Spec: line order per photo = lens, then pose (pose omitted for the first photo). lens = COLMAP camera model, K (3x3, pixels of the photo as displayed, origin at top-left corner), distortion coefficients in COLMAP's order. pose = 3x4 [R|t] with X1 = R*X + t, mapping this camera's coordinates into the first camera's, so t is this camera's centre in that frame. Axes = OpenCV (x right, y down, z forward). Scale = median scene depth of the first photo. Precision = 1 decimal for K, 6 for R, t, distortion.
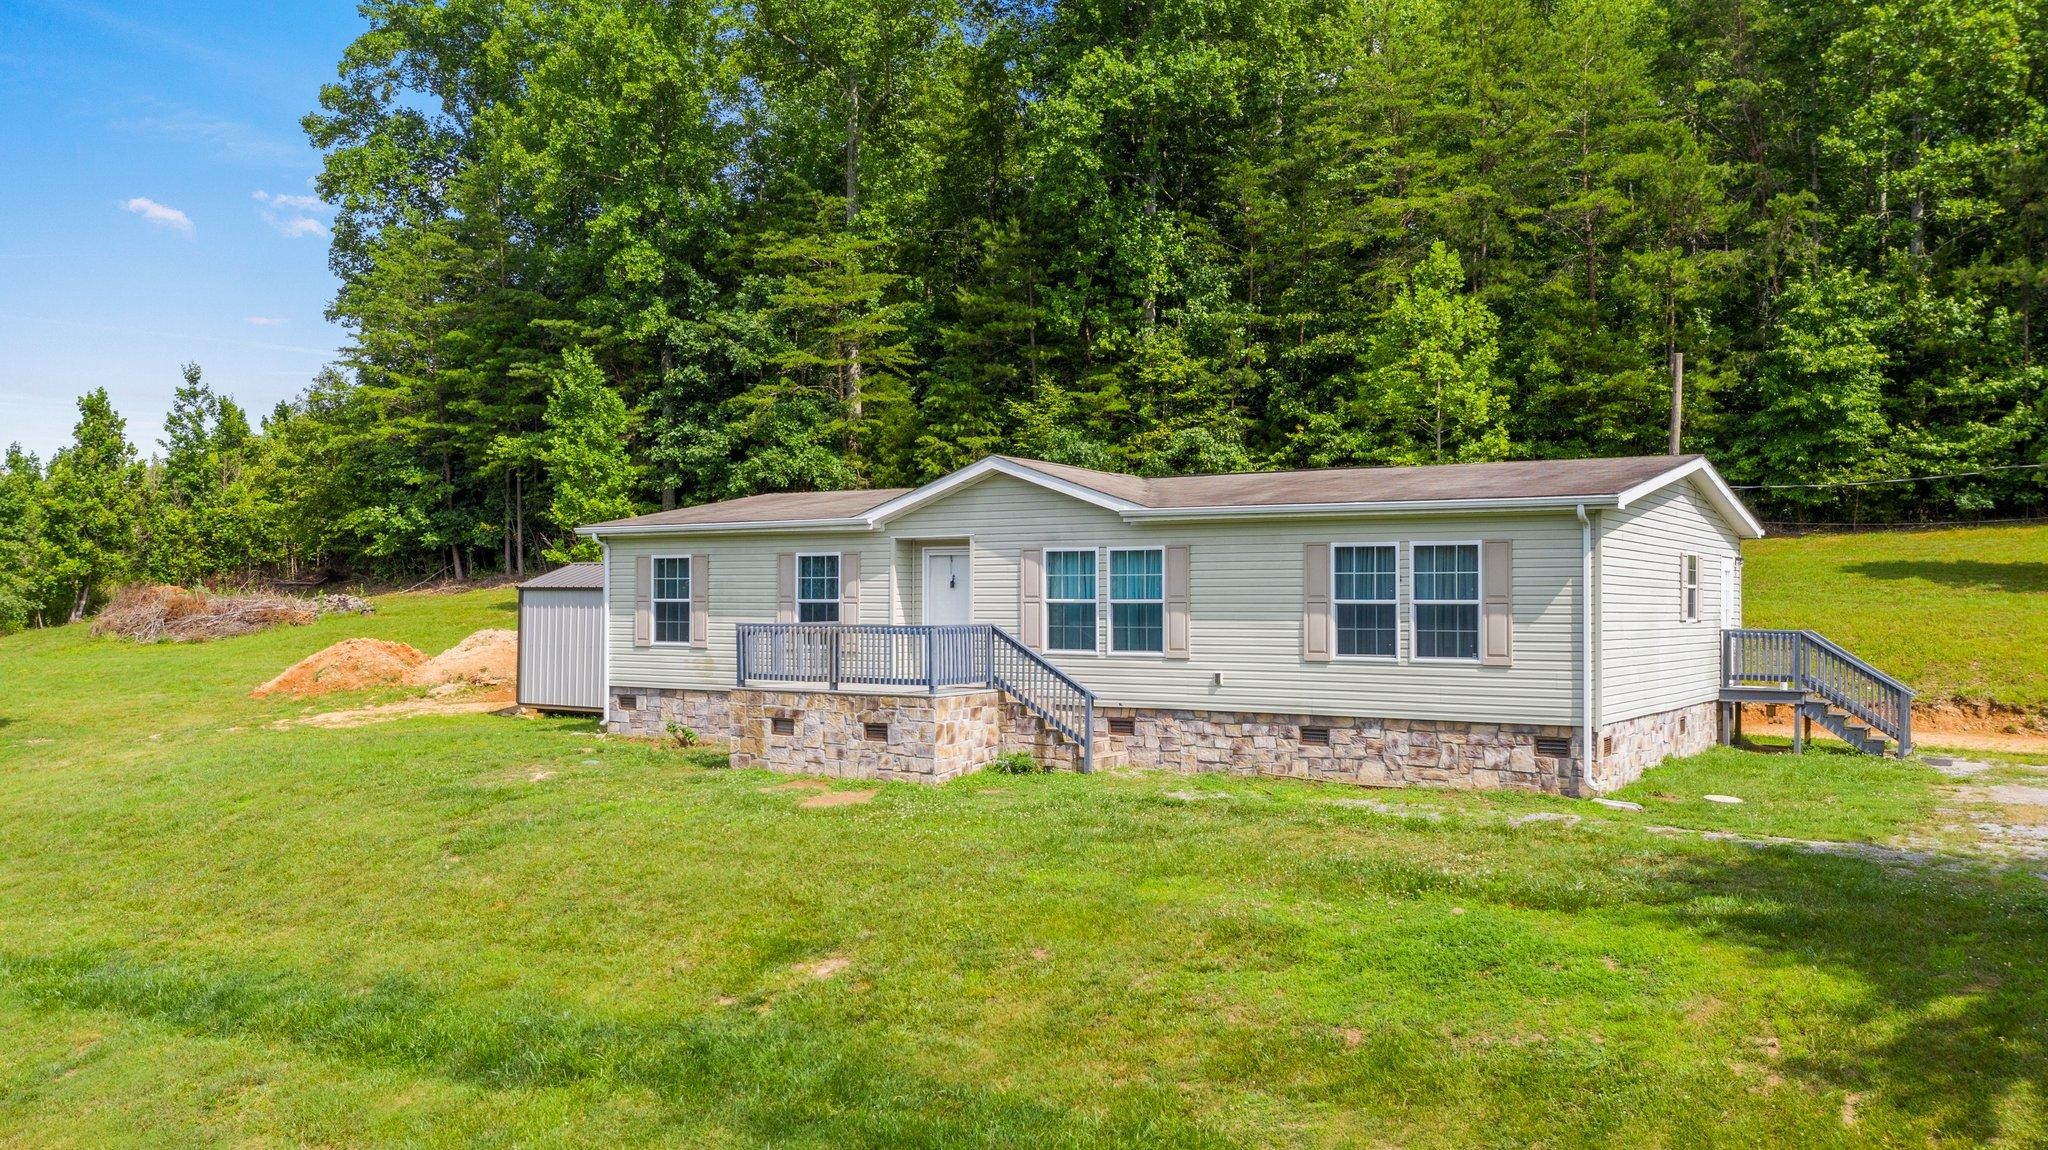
lens RADIAL K [[1665.5, 0, 1024.0], [0, 1665.5, 575.0], [0, 0, 1]] dist [-0.005136, 0.003493]
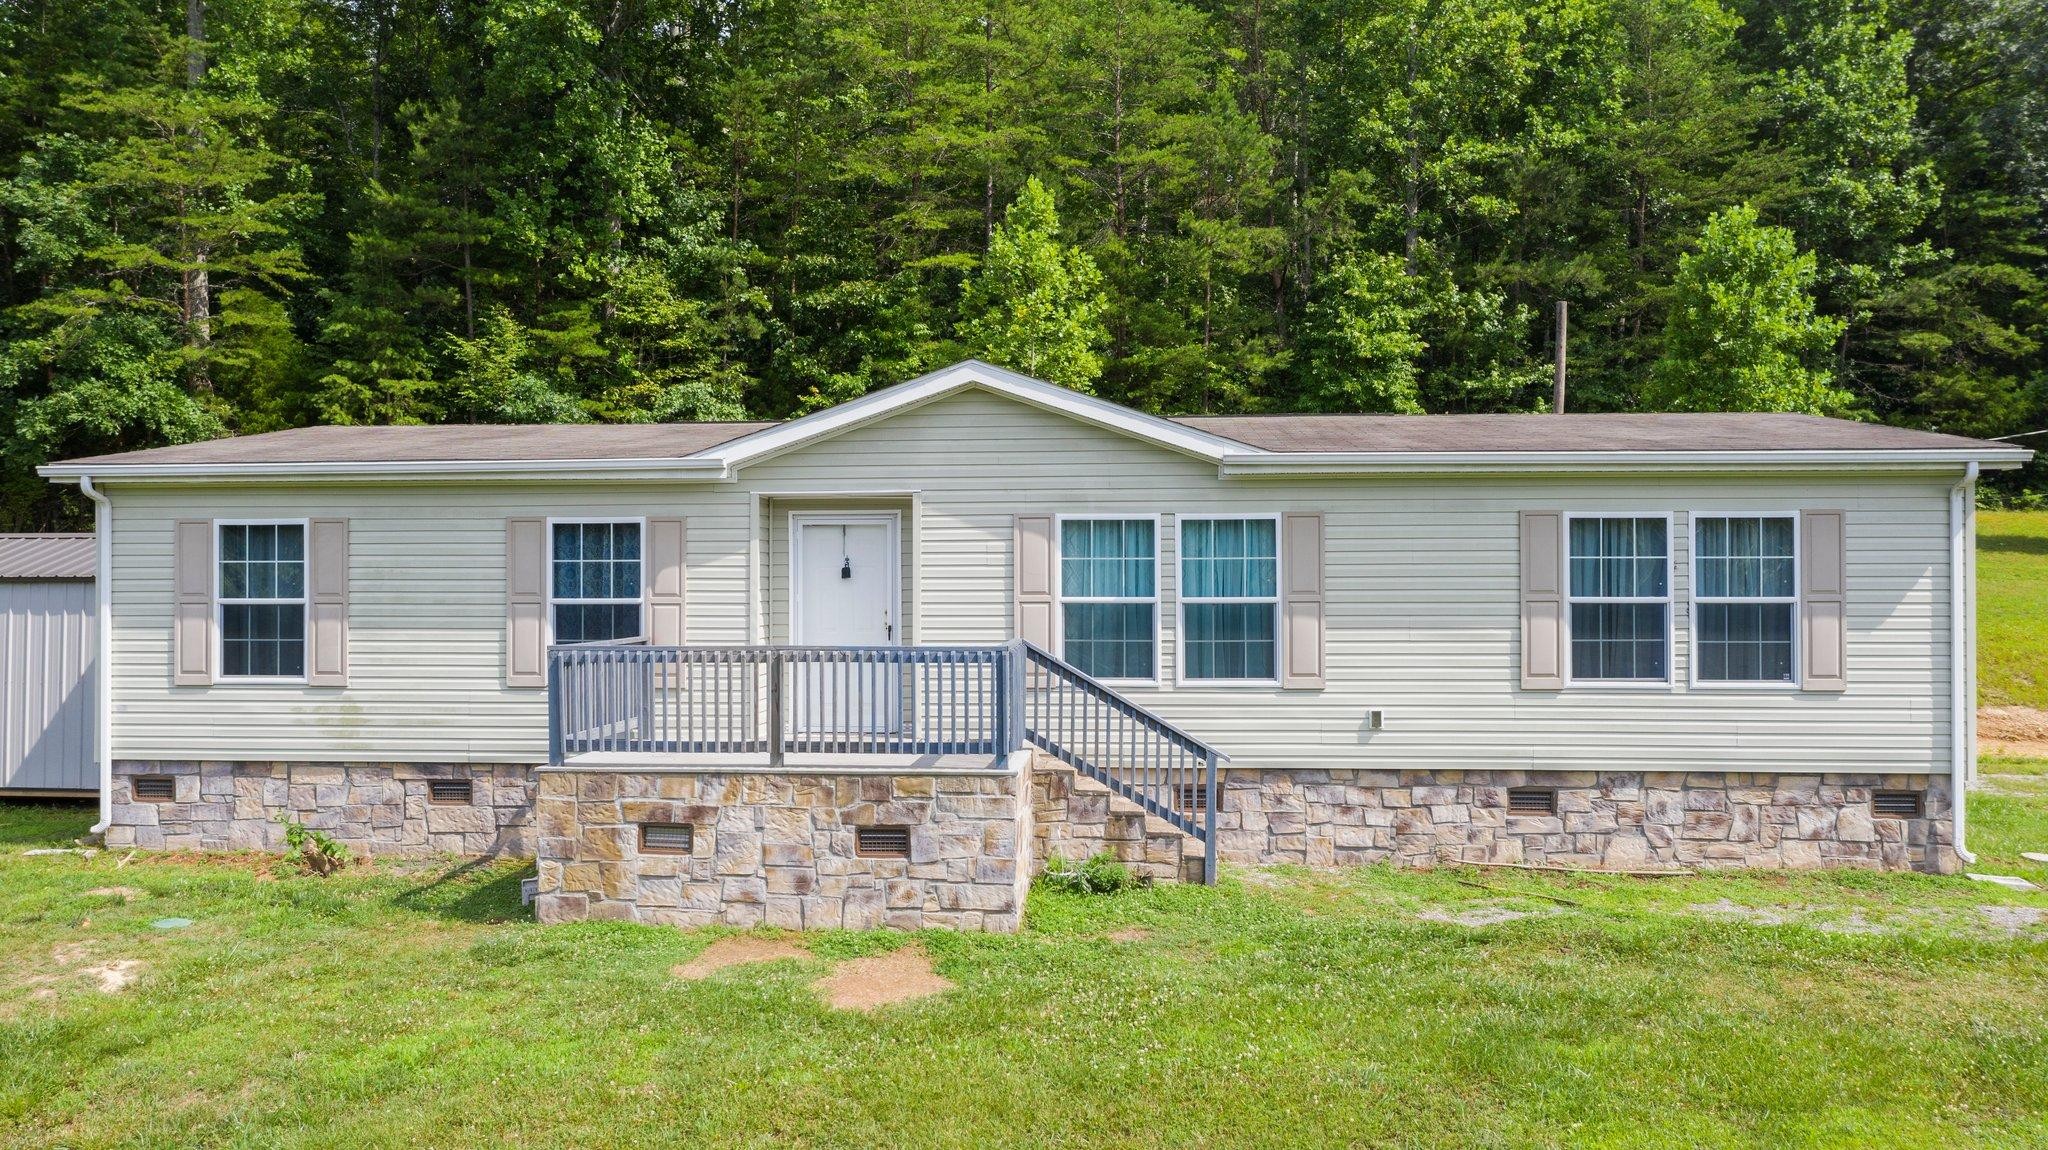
lens RADIAL K [[1621.6, 0, 1021.5], [0, 1621.6, 579.2], [0, 0, 1]] dist [-0.007671, 0.006043]
pose [[0.884250, -0.000155, 0.467014, -0.258847], [-0.003869, 0.999963, 0.007659, 0.003113], [-0.466998, -0.008579, 0.884217, 0.439980]]
